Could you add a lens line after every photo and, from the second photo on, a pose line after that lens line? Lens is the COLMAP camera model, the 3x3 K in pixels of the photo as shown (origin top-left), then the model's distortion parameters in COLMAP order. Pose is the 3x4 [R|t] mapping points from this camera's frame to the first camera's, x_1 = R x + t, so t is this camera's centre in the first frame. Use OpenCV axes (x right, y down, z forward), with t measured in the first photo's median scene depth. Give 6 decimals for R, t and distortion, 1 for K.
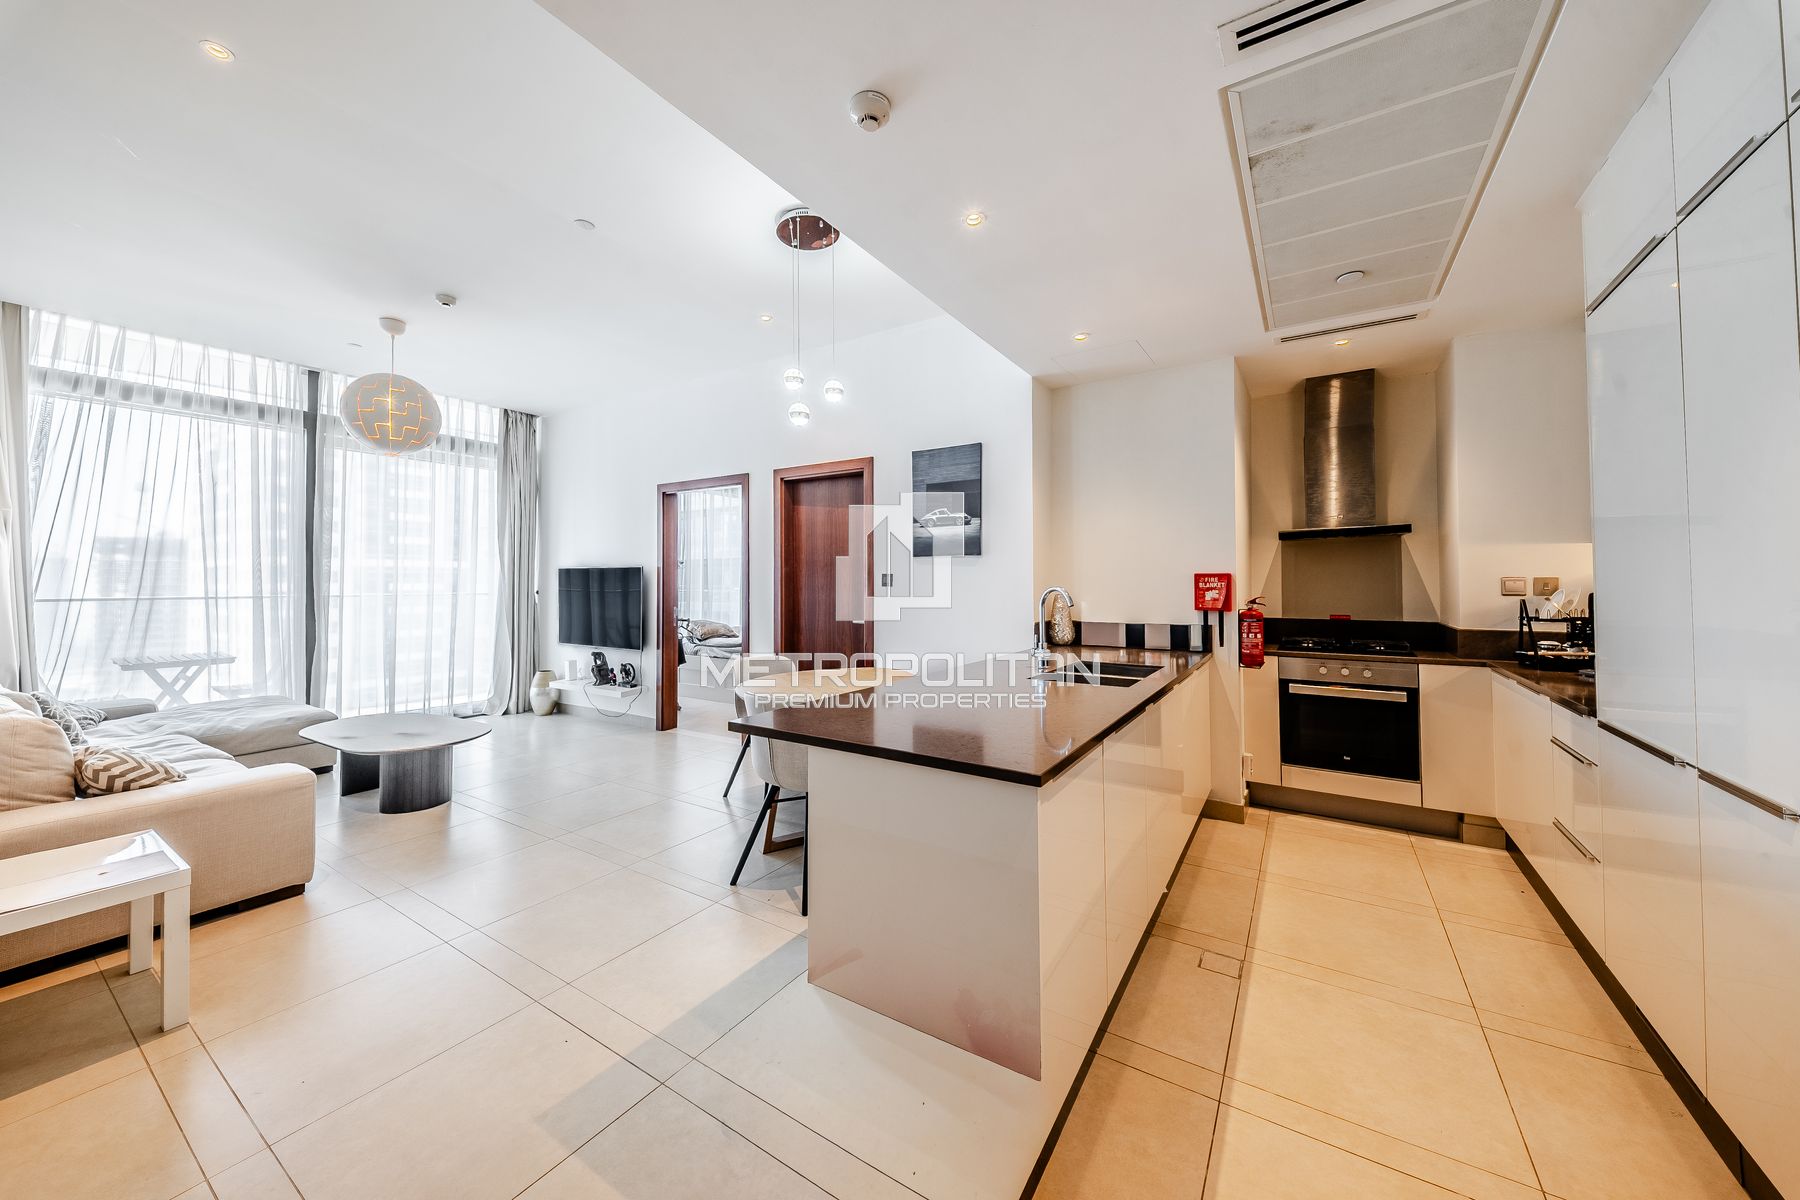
lens RADIAL K [[630.4, 0, 924.4], [0, 630.4, 582.7], [0, 0, 1]] dist [0.000019, -0.003424]
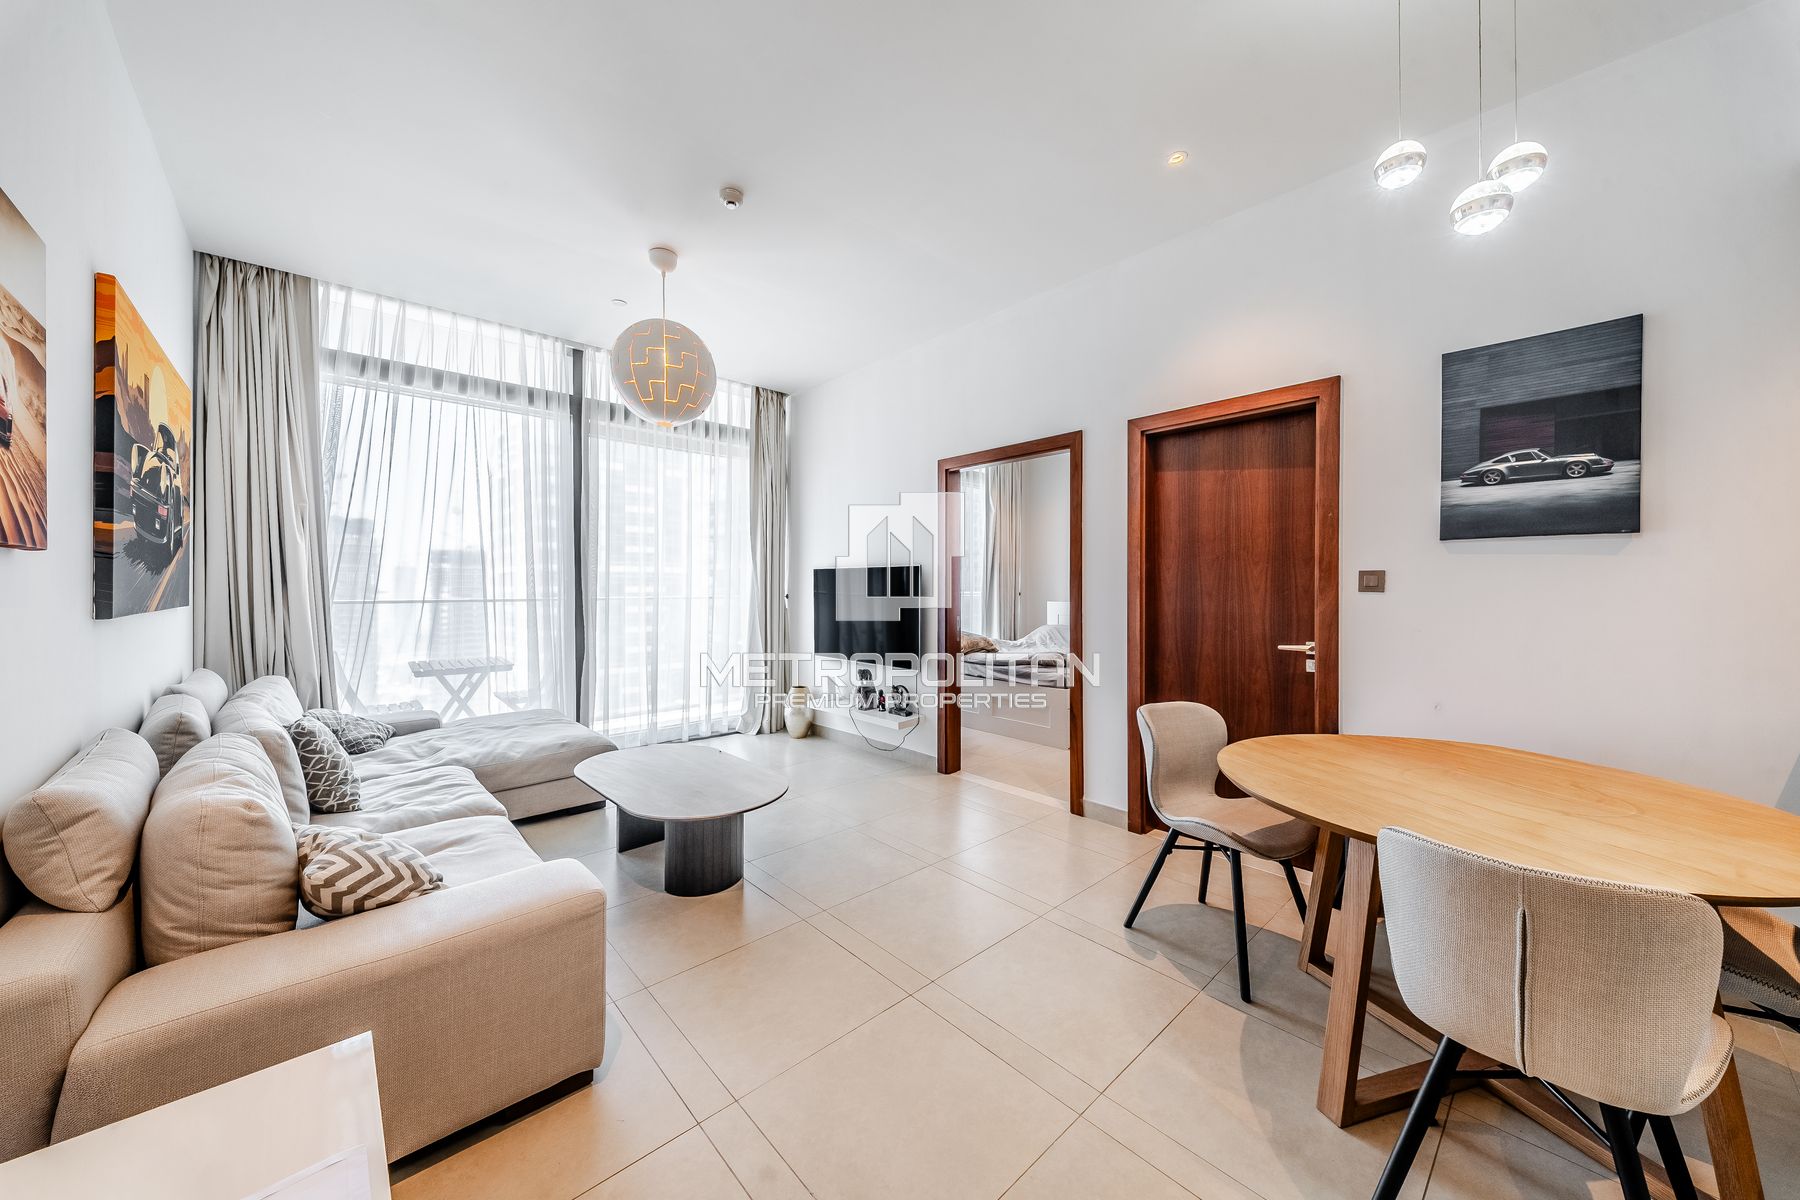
lens RADIAL K [[624.4, 0, 902.1], [0, 624.4, 600.8], [0, 0, 1]] dist [0.027820, -0.012841]
pose [[0.959588, 0.007502, -0.281309, -0.315580], [-0.001086, 0.999736, 0.022955, 0.001459], [0.281407, -0.021722, 0.959343, 0.300459]]
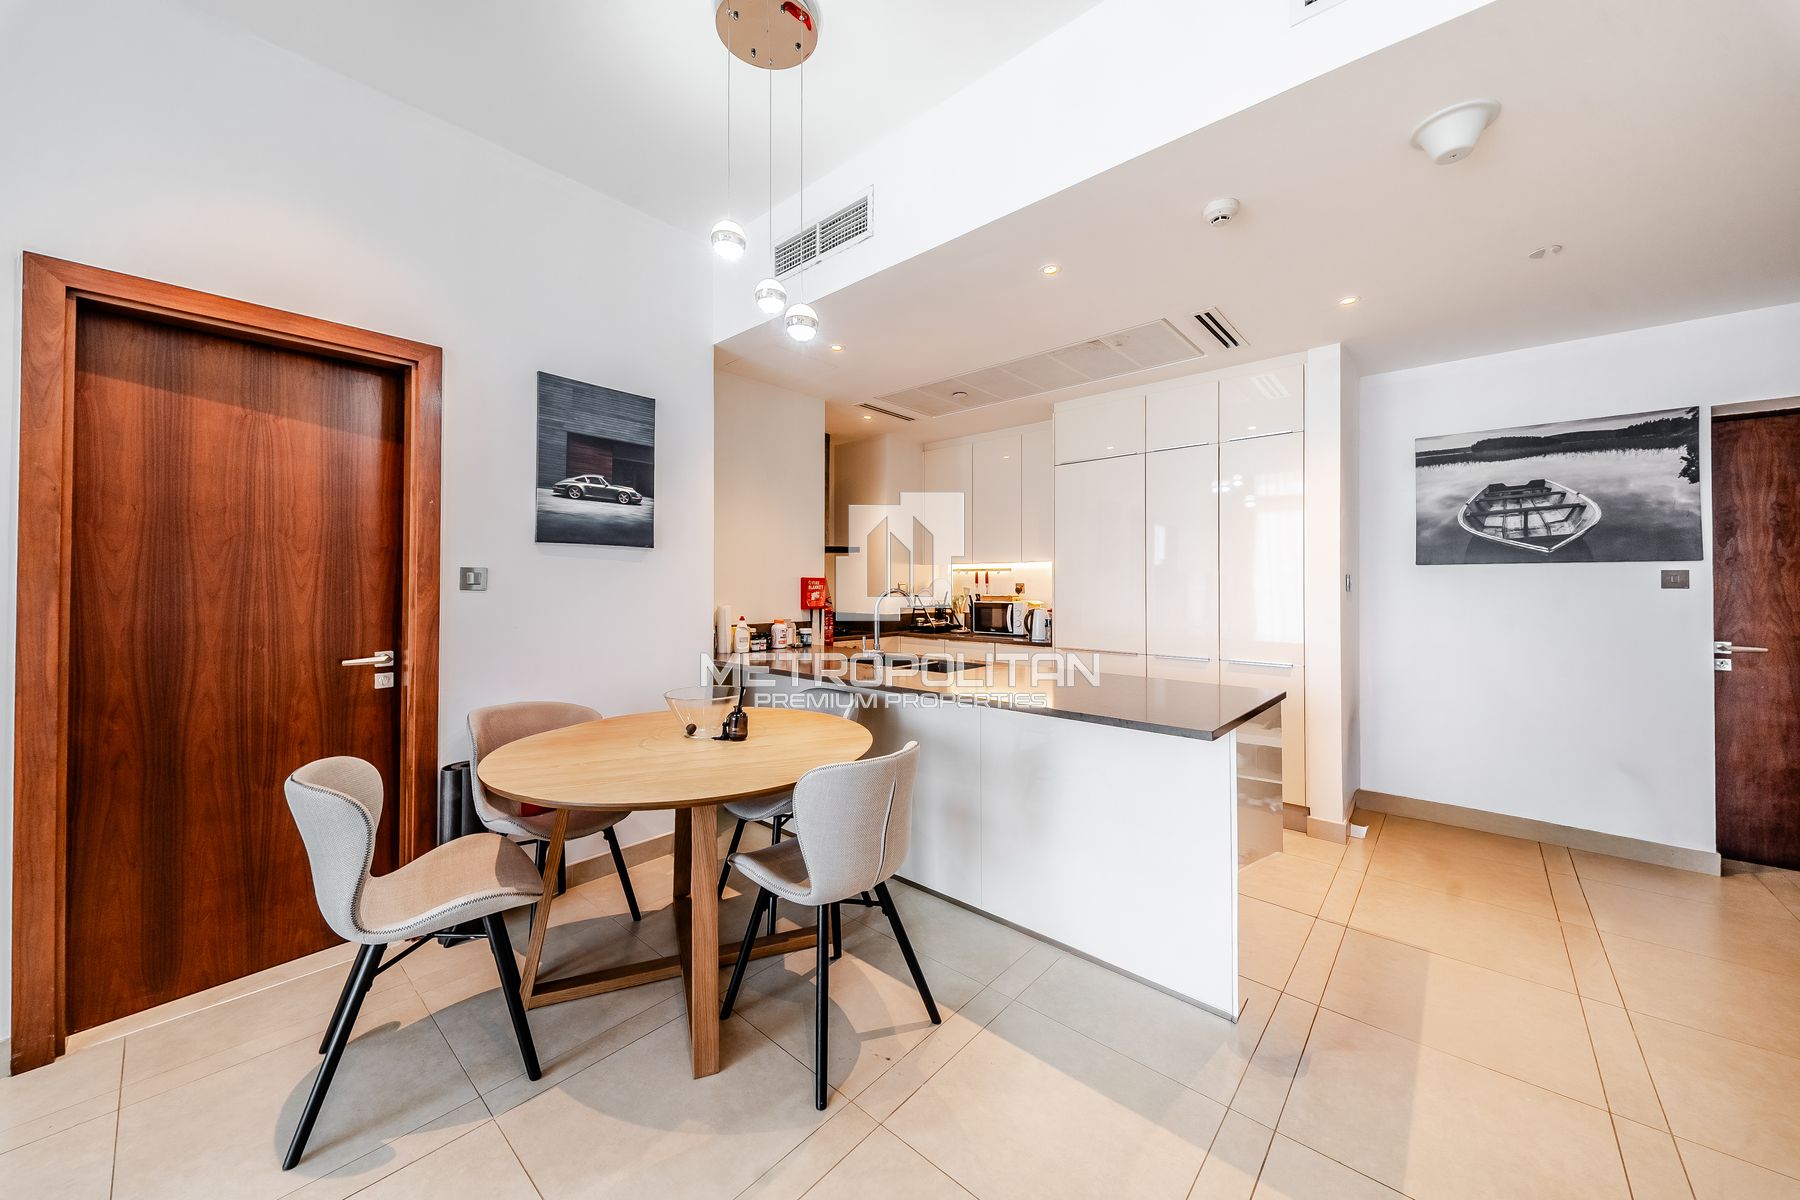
lens RADIAL K [[622.7, 0, 899.7], [0, 622.7, 587.3], [0, 0, 1]] dist [-0.001356, -0.000137]
pose [[0.190818, -0.001348, 0.981625, -0.535895], [-0.005216, 0.999984, 0.002387, 0.000244], [-0.981612, -0.005576, 0.190808, 0.518978]]
